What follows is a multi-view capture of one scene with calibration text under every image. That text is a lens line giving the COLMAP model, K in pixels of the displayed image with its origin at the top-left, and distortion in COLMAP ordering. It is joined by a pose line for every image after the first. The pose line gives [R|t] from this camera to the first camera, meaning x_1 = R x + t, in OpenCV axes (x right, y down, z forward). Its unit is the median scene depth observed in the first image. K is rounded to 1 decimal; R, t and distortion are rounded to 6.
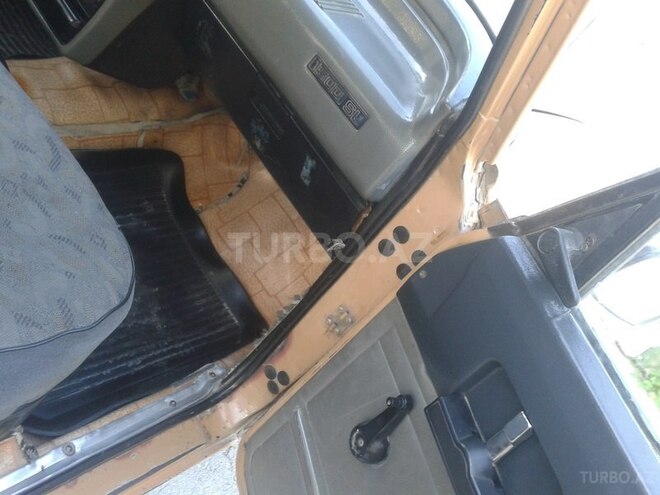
lens RADIAL K [[622.6, 0, 326.1], [0, 622.6, 288.6], [0, 0, 1]] dist [-0.012397, -0.092629]
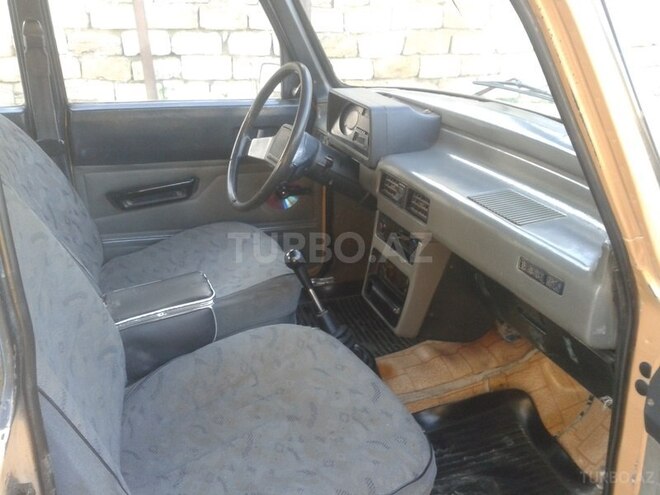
lens RADIAL K [[622.6, 0, 326.1], [0, 622.6, 288.6], [0, 0, 1]] dist [-0.012397, -0.092629]
pose [[0.727013, -0.386401, -0.567579, 0.234794], [0.076565, 0.867090, -0.492233, 0.167231], [0.682341, 0.314403, 0.659971, -0.060933]]
